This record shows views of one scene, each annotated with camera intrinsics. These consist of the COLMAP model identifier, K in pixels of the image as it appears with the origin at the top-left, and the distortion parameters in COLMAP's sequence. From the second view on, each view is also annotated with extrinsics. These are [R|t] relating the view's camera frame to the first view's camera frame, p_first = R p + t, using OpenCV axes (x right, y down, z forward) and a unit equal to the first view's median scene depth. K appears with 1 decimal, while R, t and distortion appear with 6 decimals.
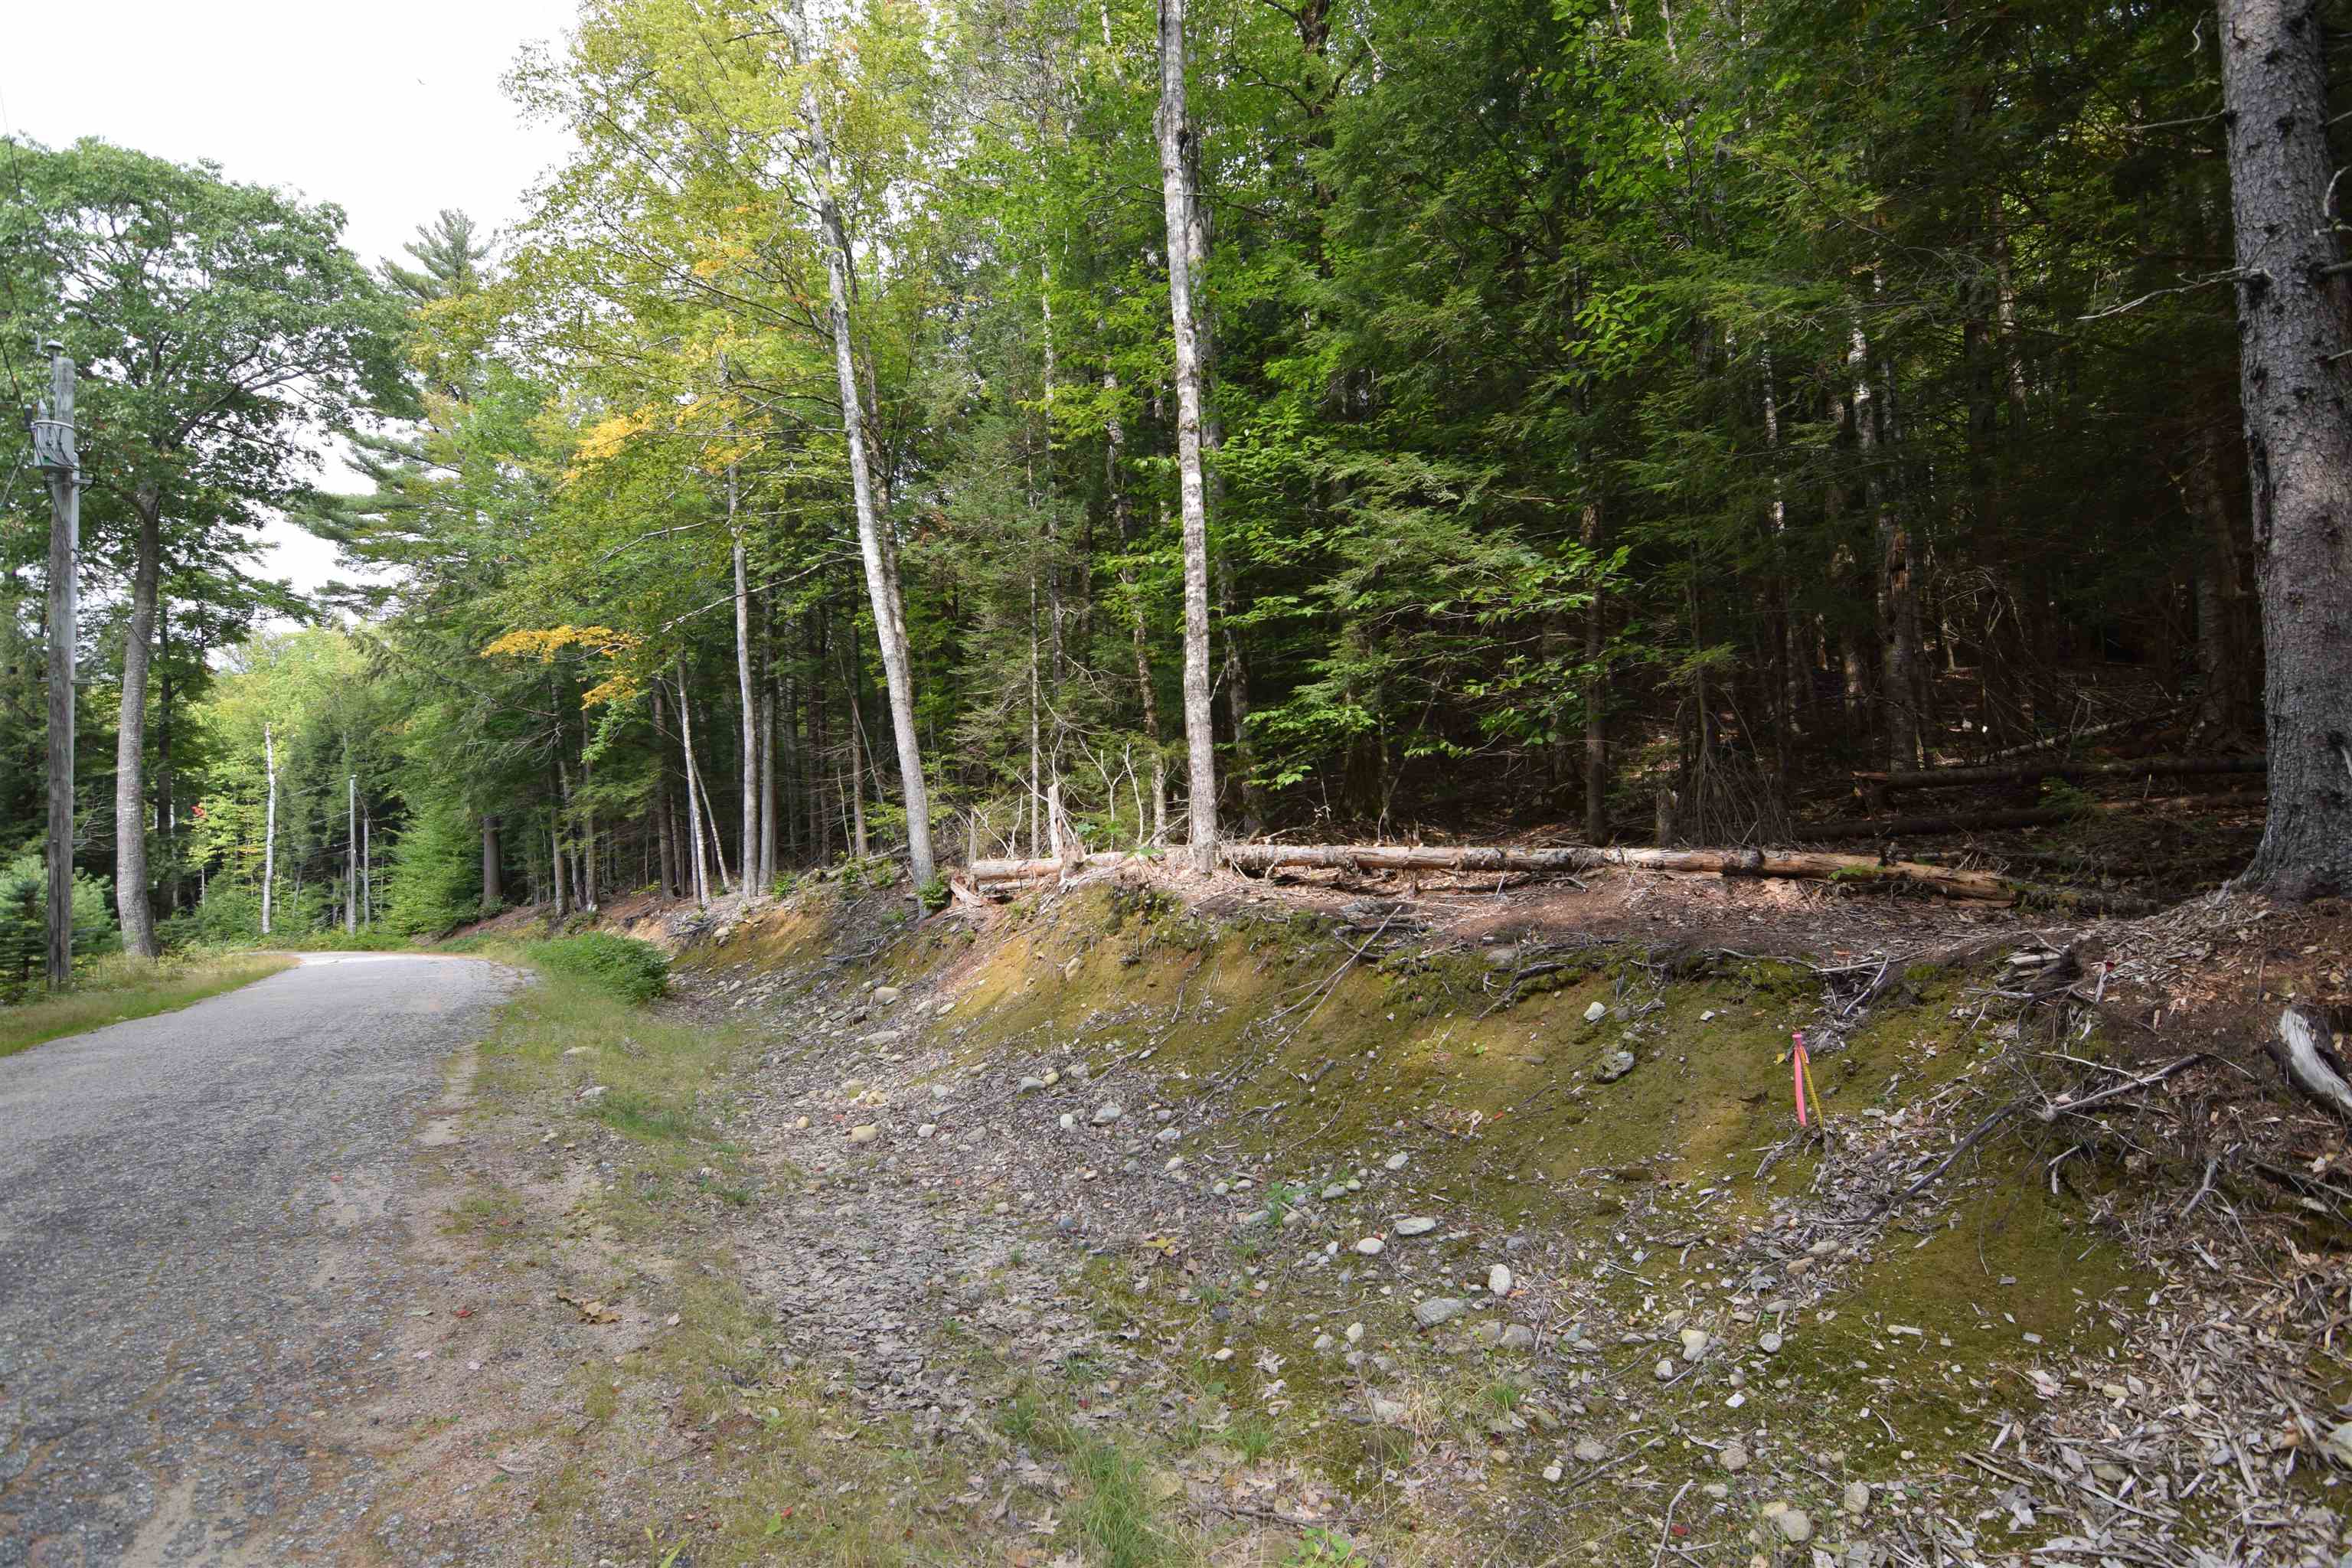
lens RADIAL K [[1142.9, 0, 1176.0], [0, 1142.9, 784.0], [0, 0, 1]] dist [-0.005809, -0.011189]
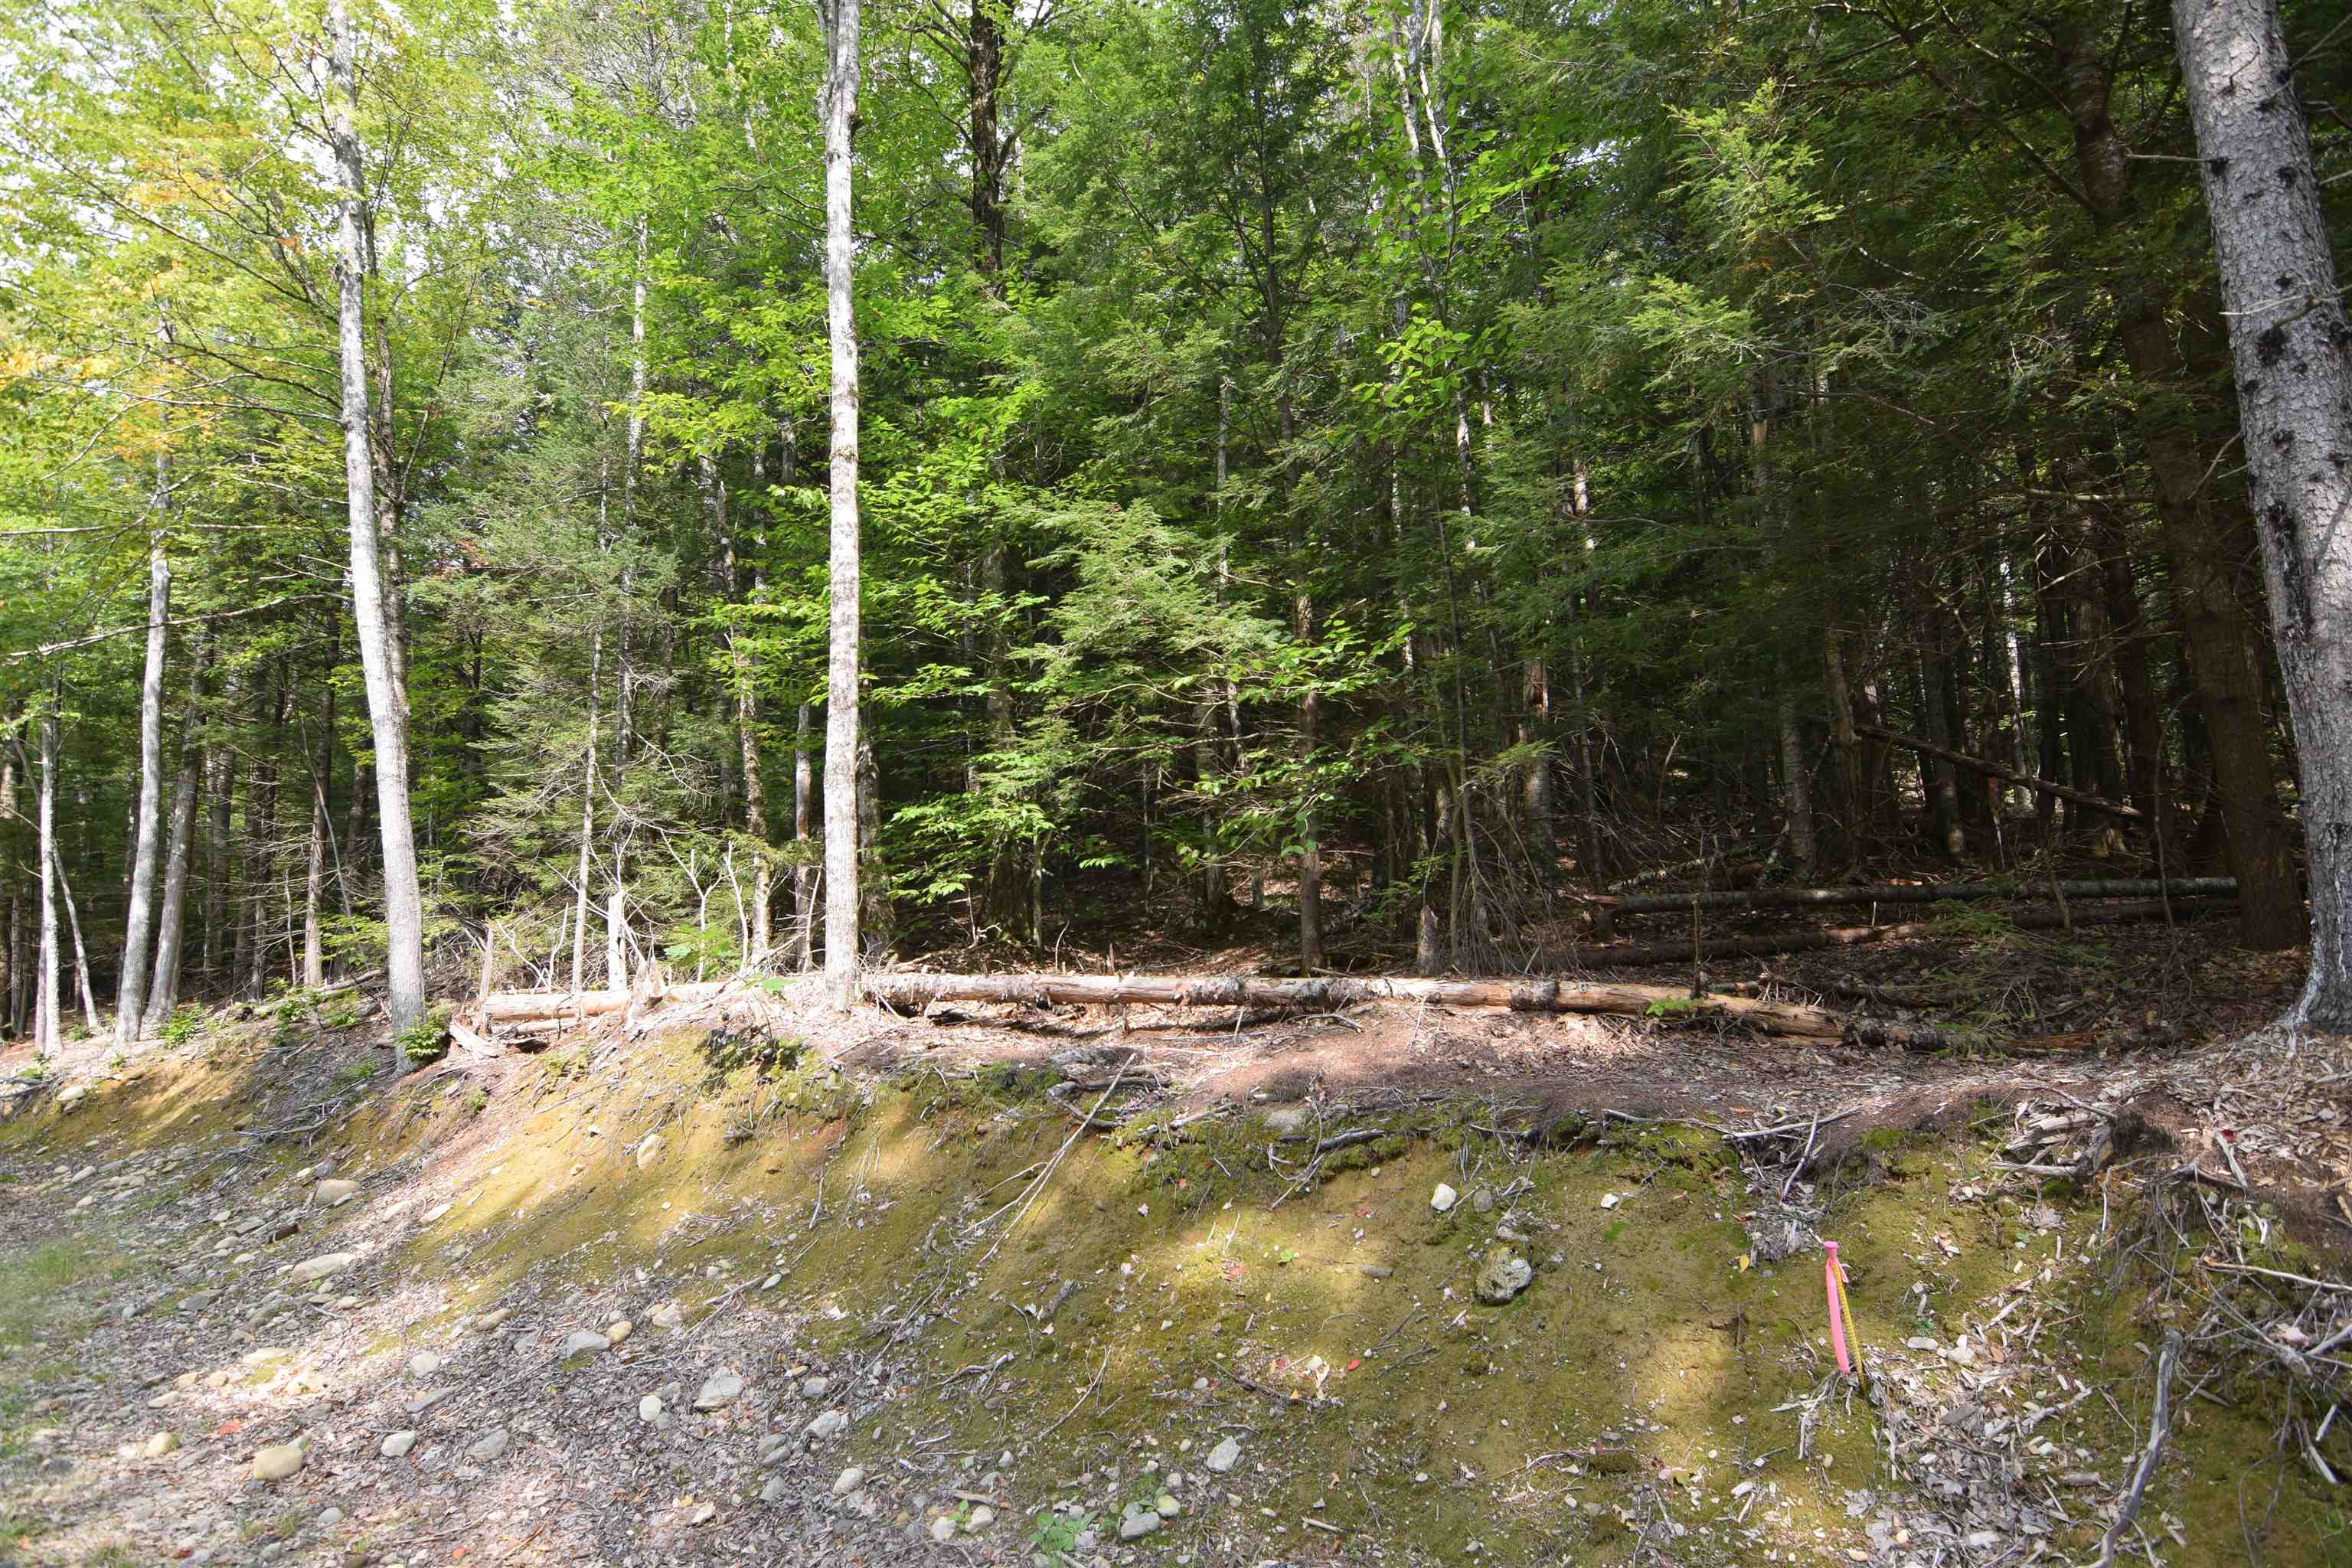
lens RADIAL K [[1142.9, 0, 1176.0], [0, 1142.9, 784.0], [0, 0, 1]] dist [-0.005809, -0.011189]
pose [[0.929936, 0.056744, 0.363318, -0.052111], [-0.017770, 0.993802, -0.109732, 0.006279], [-0.367293, 0.095588, 0.925181, 0.186037]]
